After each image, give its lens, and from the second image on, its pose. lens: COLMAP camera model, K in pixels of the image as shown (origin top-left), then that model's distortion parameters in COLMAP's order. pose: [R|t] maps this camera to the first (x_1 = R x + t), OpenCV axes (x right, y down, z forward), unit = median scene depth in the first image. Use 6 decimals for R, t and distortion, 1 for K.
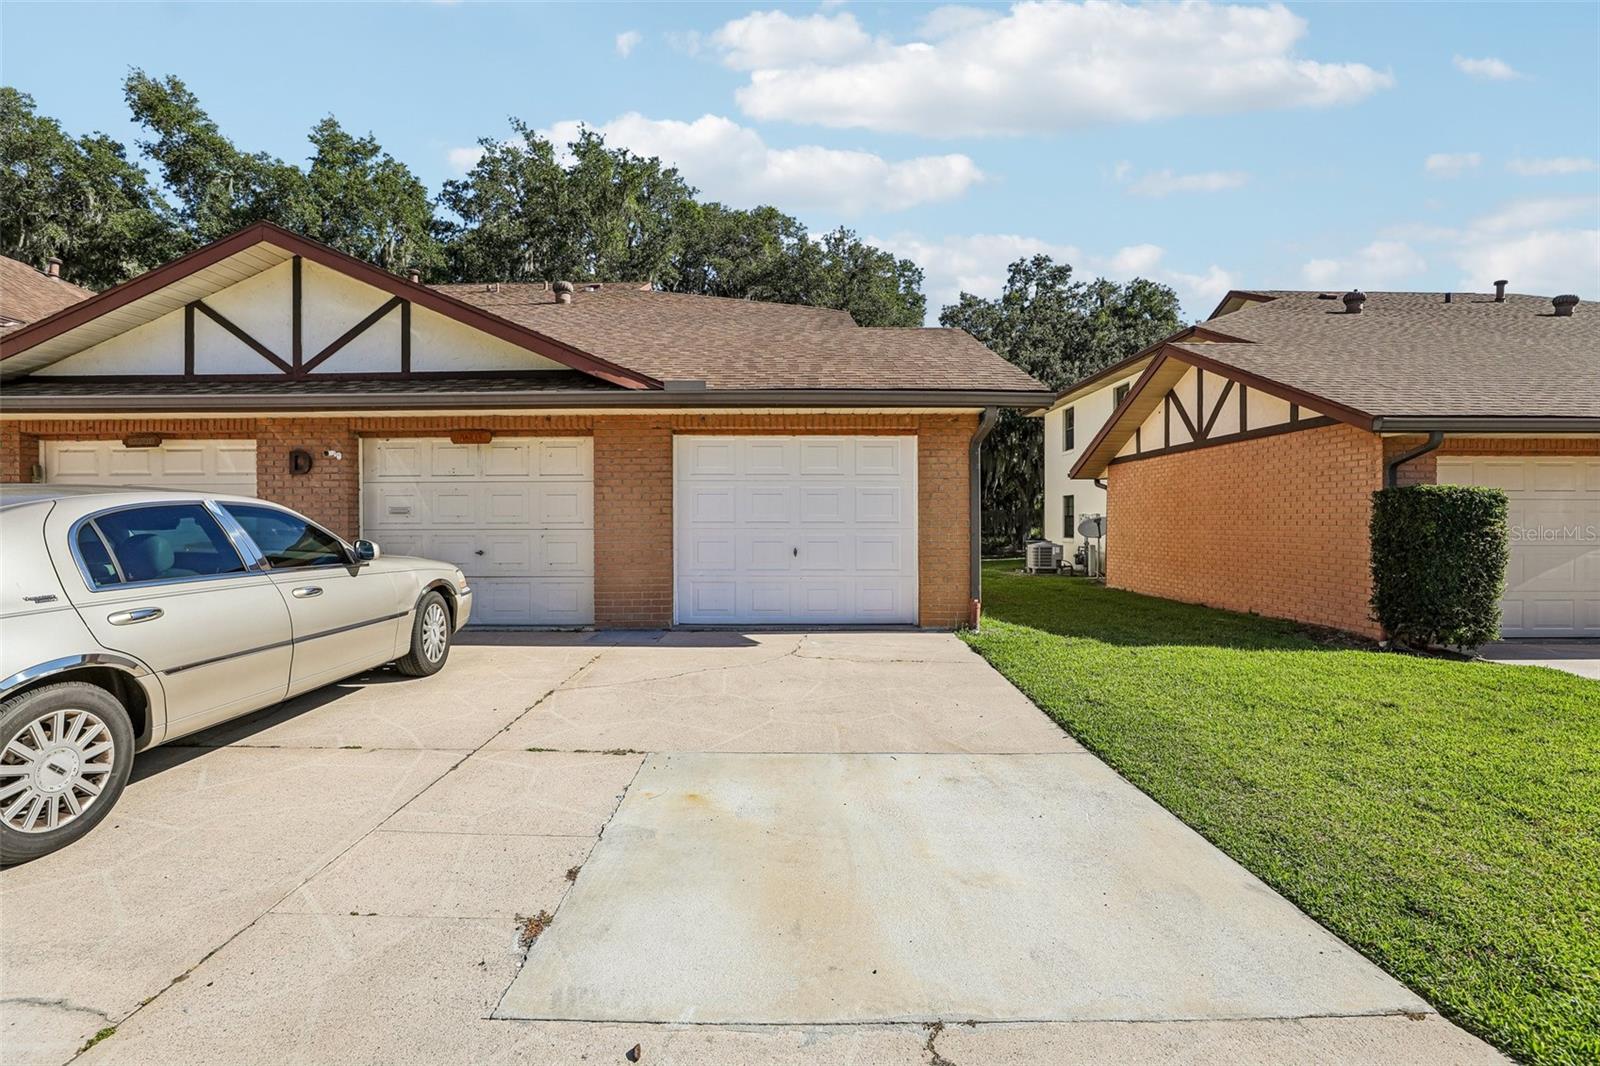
lens RADIAL K [[731.9, 0, 801.4], [0, 731.9, 525.2], [0, 0, 1]] dist [-0.041792, 0.013622]
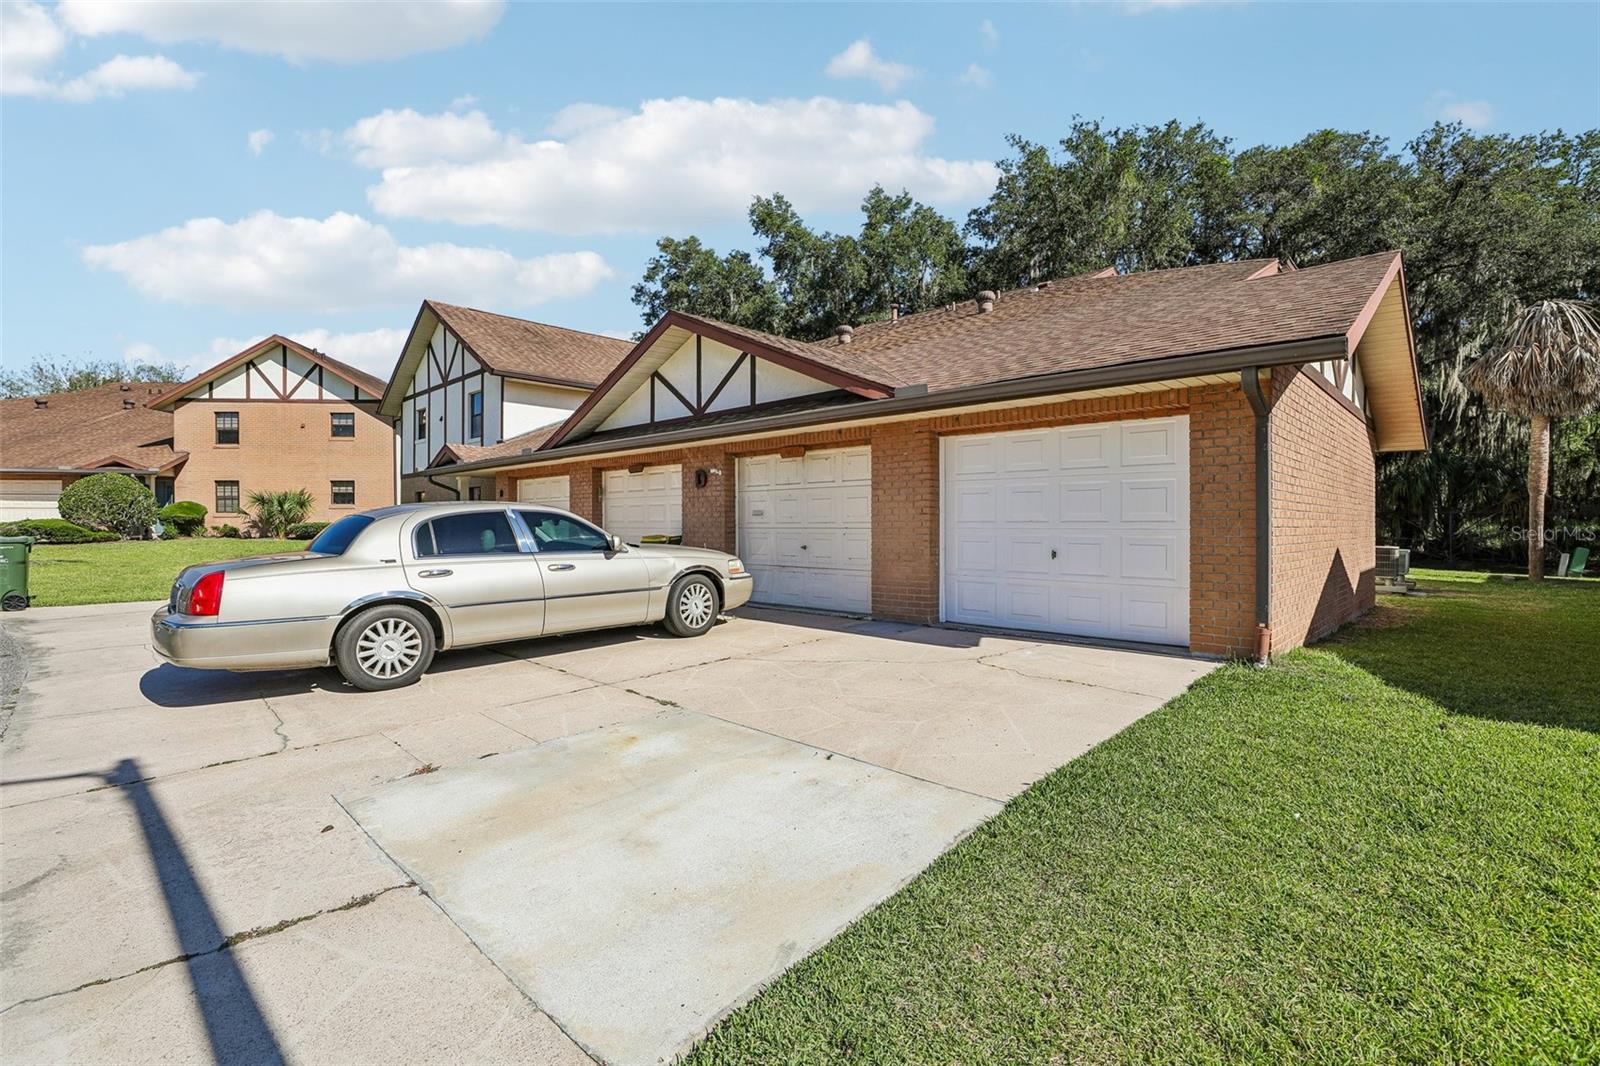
lens RADIAL K [[731.9, 0, 801.4], [0, 731.9, 525.2], [0, 0, 1]] dist [-0.041792, 0.013622]
pose [[0.718220, 0.002079, -0.695813, 0.402990], [-0.001936, 0.999998, 0.000989, 0.000069], [0.695813, 0.000637, 0.718223, 0.125526]]
